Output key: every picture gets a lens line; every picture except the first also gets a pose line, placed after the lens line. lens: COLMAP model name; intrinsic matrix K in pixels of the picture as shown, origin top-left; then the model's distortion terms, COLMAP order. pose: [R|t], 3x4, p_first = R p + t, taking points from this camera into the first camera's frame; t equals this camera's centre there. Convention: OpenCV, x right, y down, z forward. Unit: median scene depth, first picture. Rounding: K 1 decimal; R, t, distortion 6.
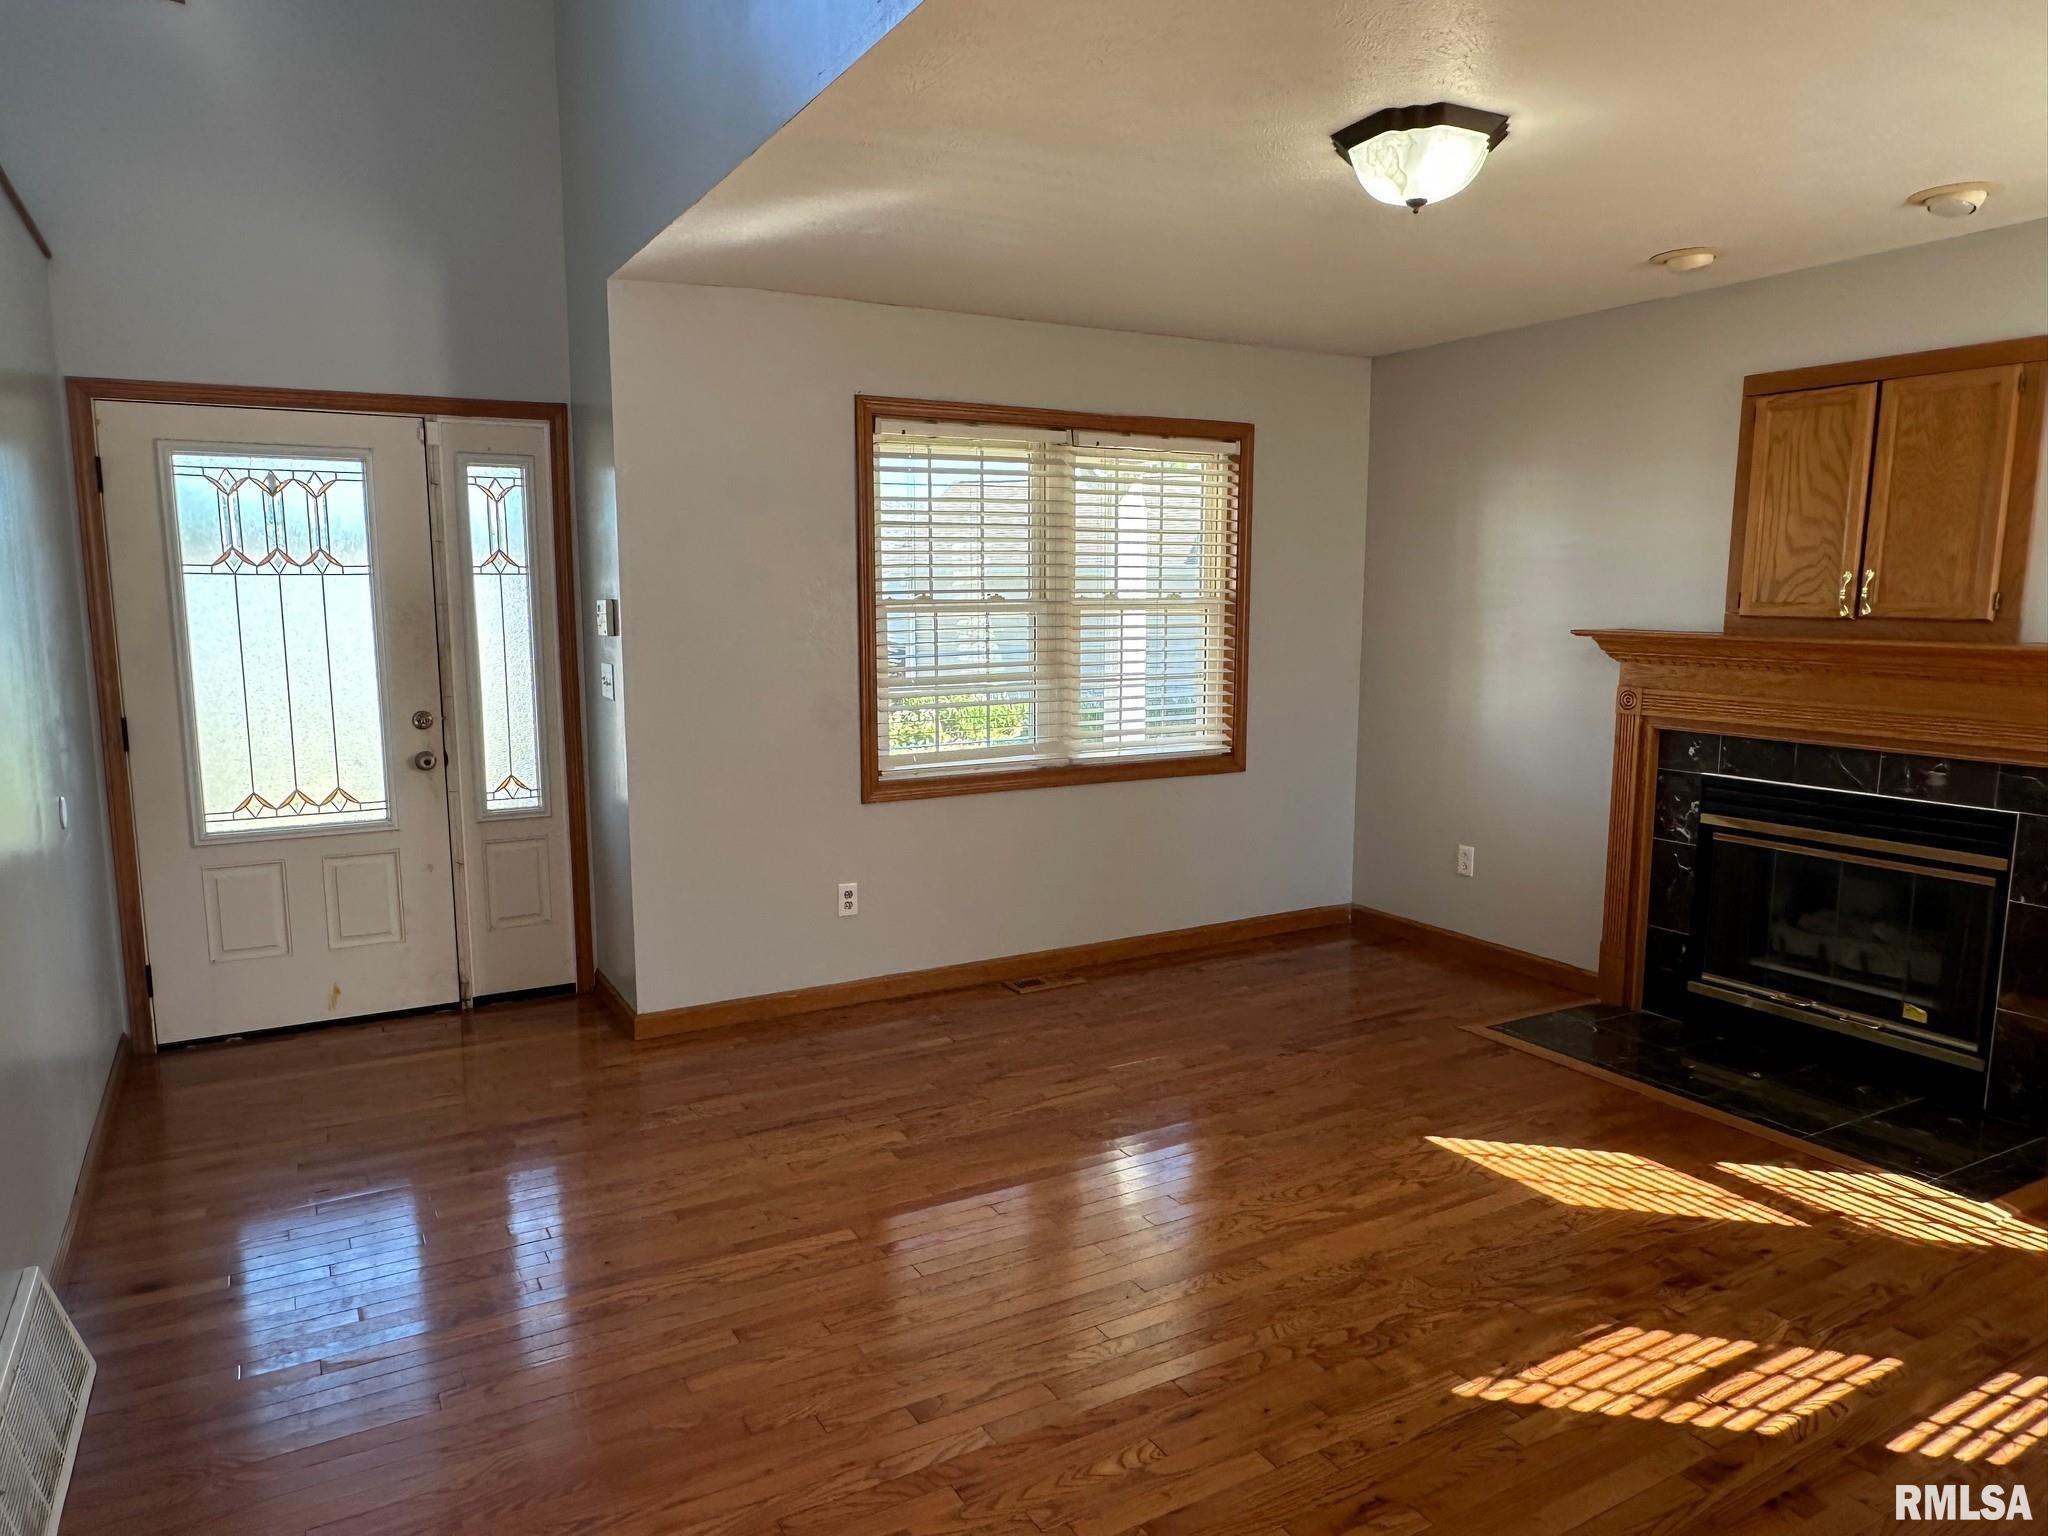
lens RADIAL K [[1330.6, 0, 1010.5], [0, 1330.6, 781.3], [0, 0, 1]] dist [-0.002393, 0.000448]
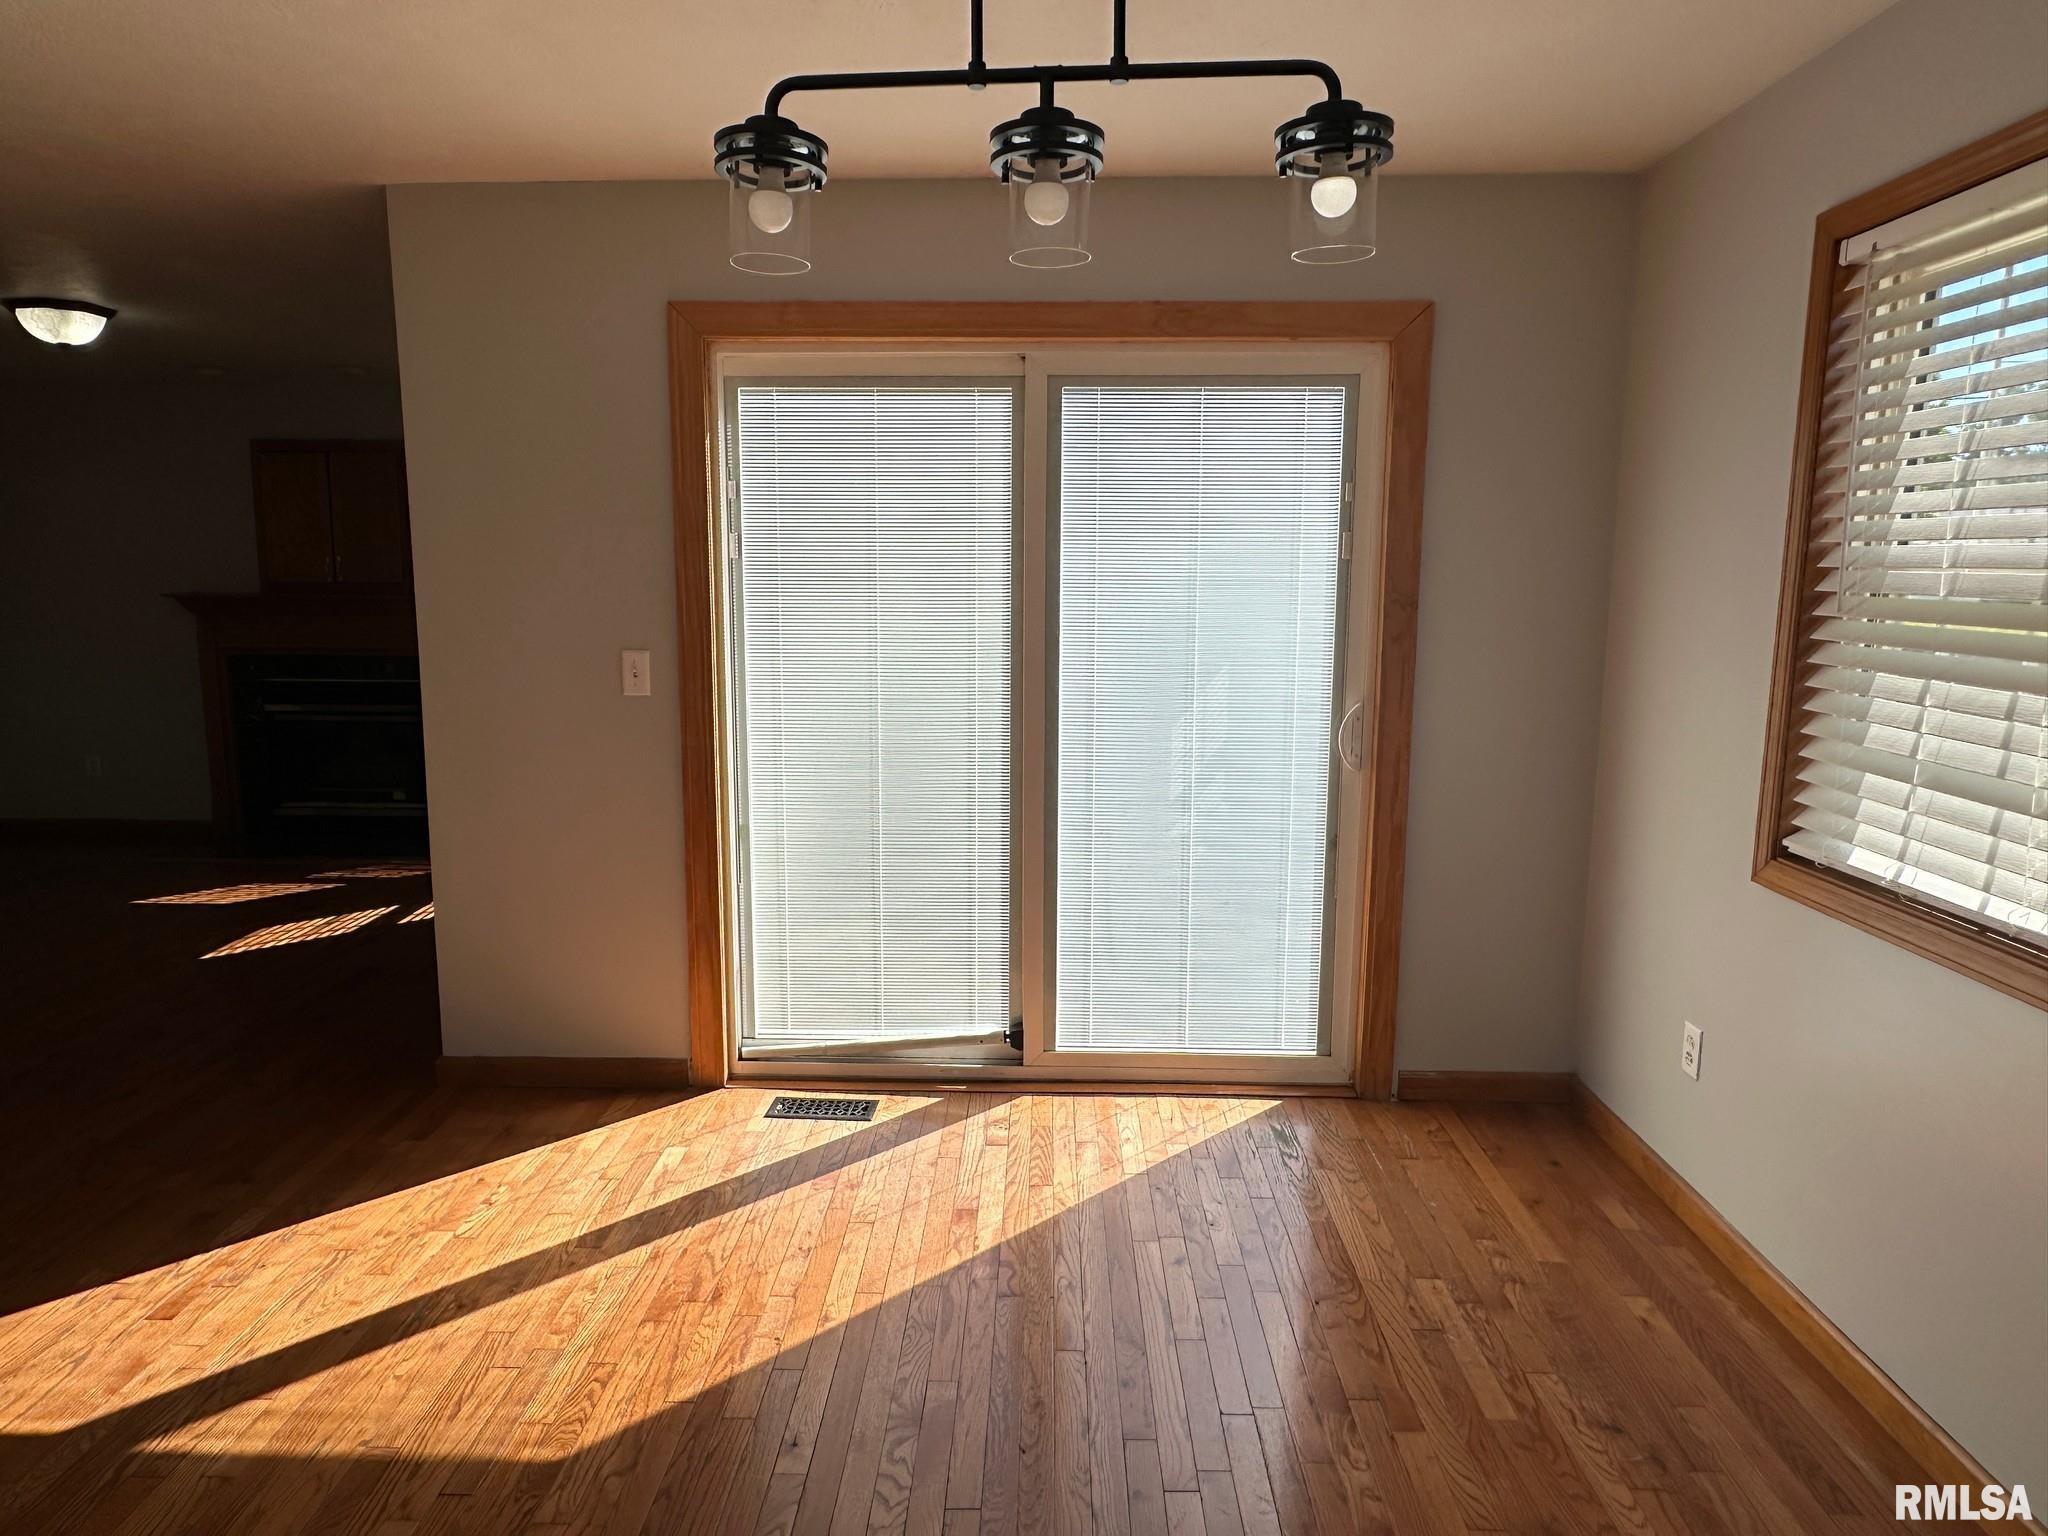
lens RADIAL K [[1330.6, 0, 1019.1], [0, 1330.6, 770.6], [0, 0, 1]] dist [-0.002393, 0.000448]
pose [[0.515699, -0.120563, 0.848244, -0.413920], [0.121957, 0.990298, 0.066608, 0.113642], [-0.848045, 0.069099, 0.525399, -0.664217]]
